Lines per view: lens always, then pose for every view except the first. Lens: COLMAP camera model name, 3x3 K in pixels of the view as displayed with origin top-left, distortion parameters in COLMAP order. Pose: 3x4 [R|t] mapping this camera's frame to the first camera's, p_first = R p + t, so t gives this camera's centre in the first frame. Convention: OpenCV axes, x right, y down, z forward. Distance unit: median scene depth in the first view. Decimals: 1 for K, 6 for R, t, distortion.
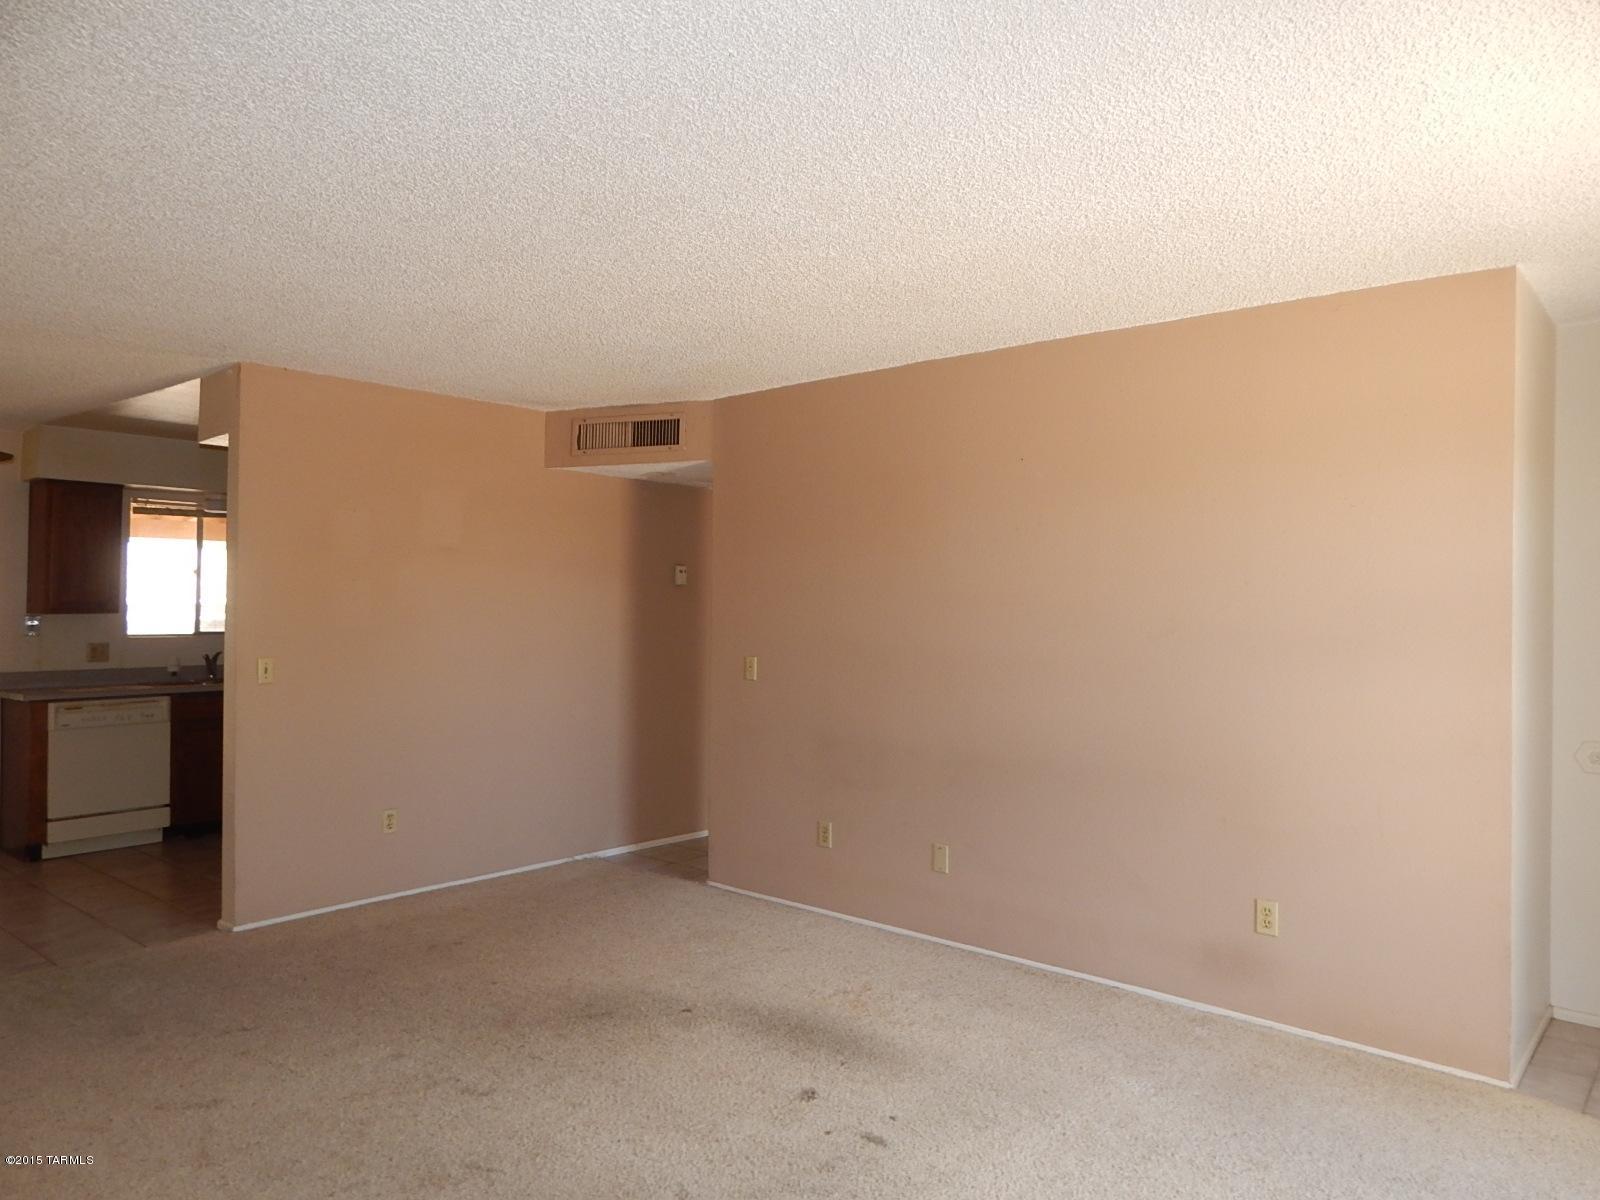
lens RADIAL K [[1080.3, 0, 805.9], [0, 1080.3, 592.0], [0, 0, 1]] dist [0.036049, -0.028795]
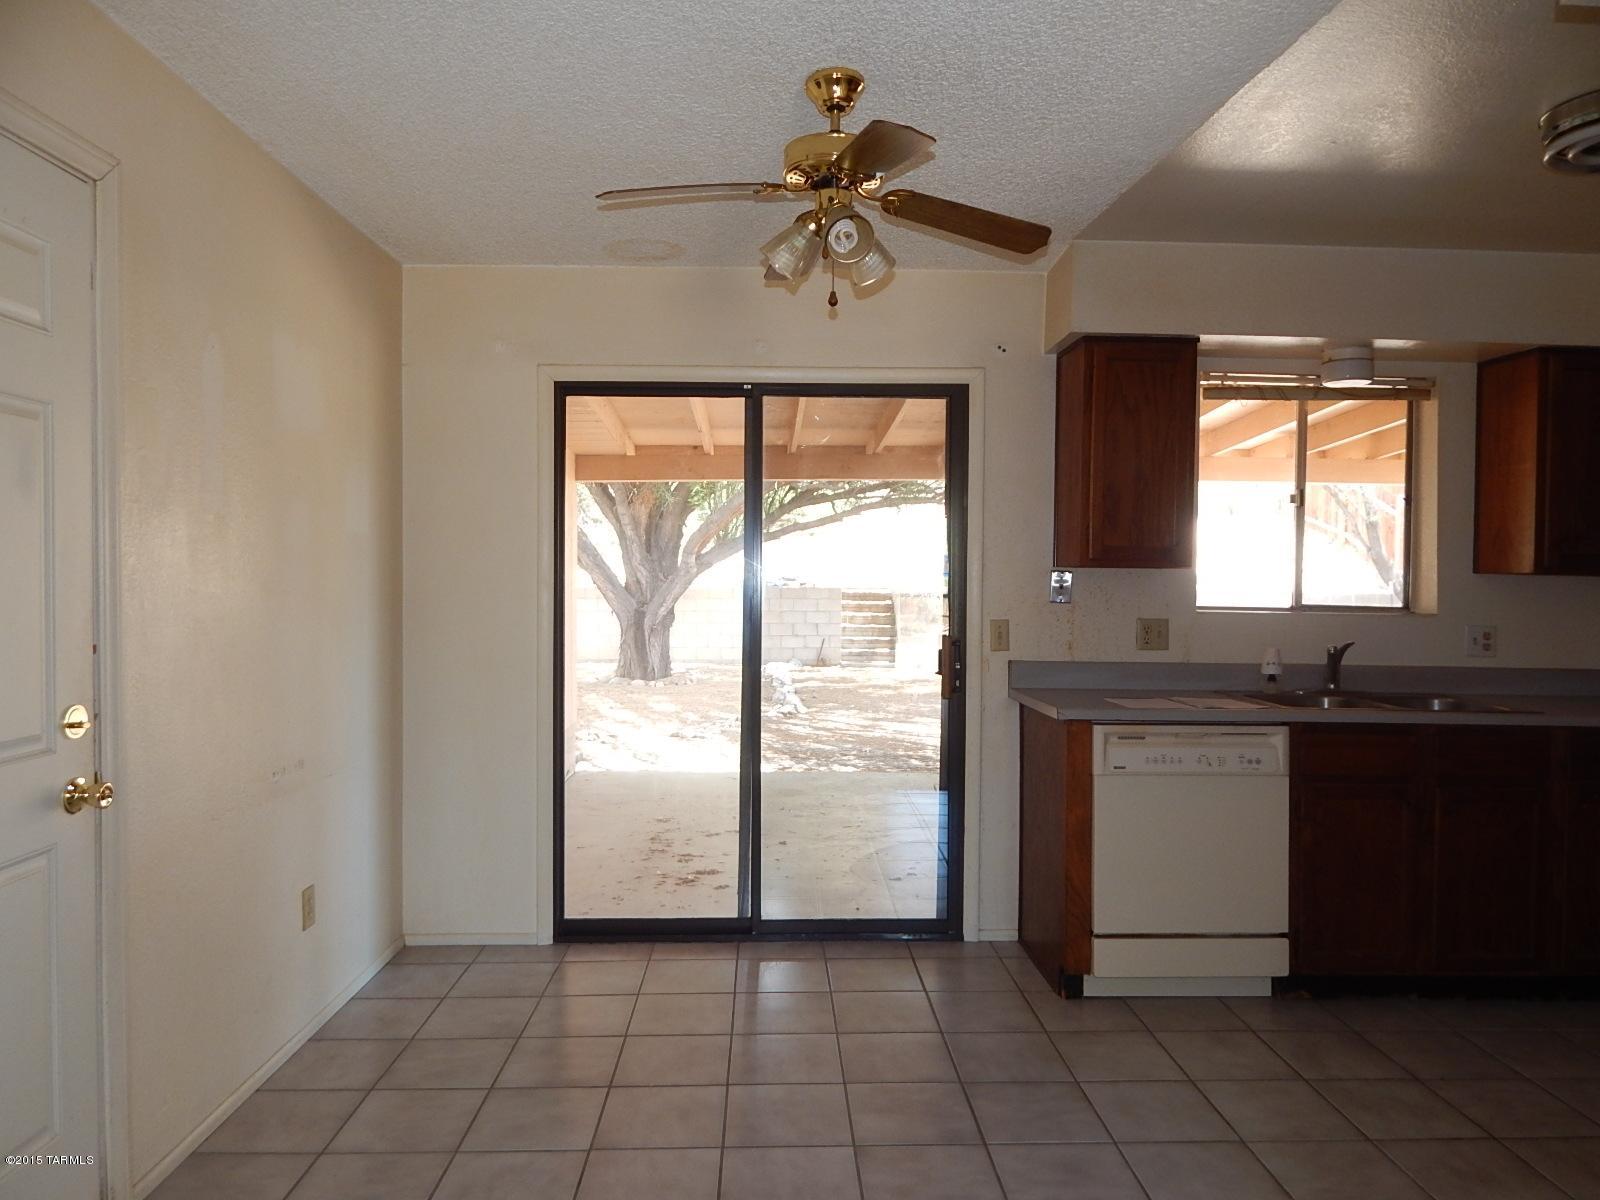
lens RADIAL K [[1043.0, 0, 810.6], [0, 1043.0, 589.6], [0, 0, 1]] dist [0.007876, -0.004856]
pose [[0.688540, 0.011273, -0.725111, -0.434287], [0.004065, 0.999803, 0.019404, 0.022654], [0.725187, -0.016308, 0.688358, 0.563933]]
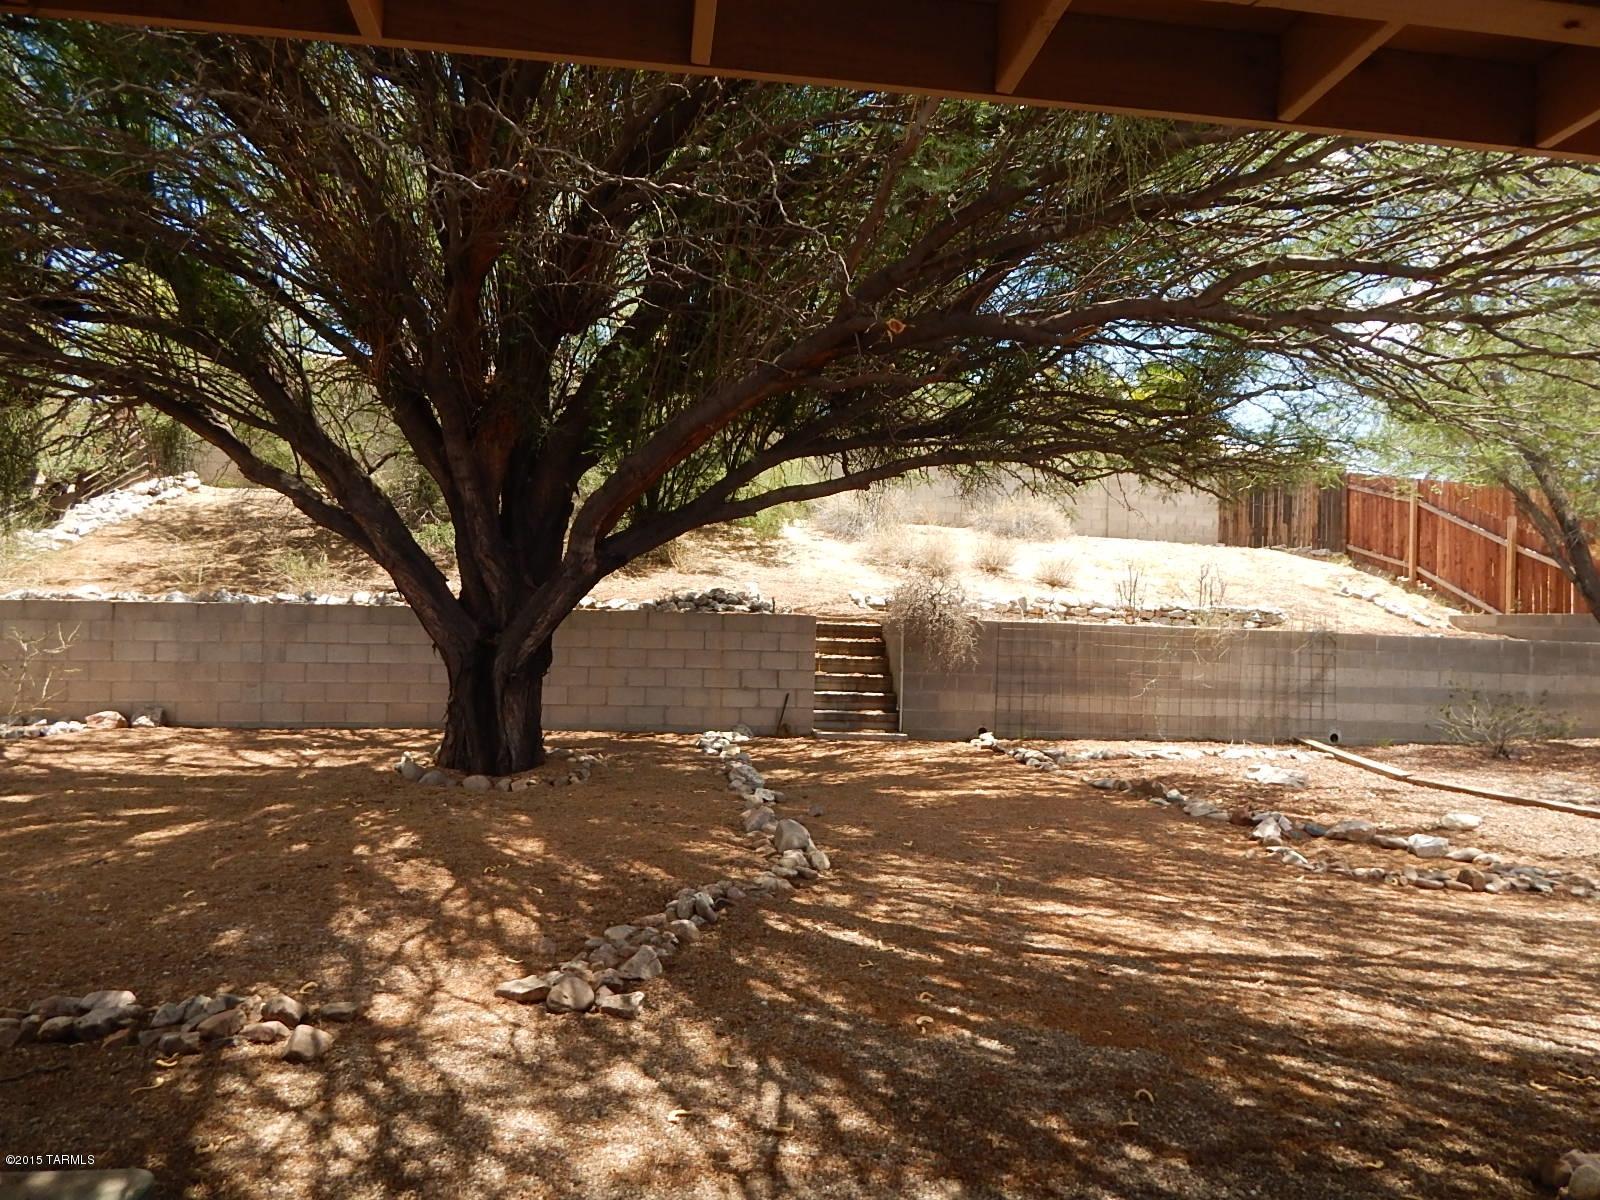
lens RADIAL K [[1024.5, 0, 775.2], [0, 1024.5, 617.4], [0, 0, 1]] dist [0.031984, -0.000079]
pose [[0.748991, 0.020077, -0.662276, -1.325755], [-0.021115, 0.999756, 0.006428, 0.067871], [0.662244, 0.009170, 0.749232, 1.208218]]
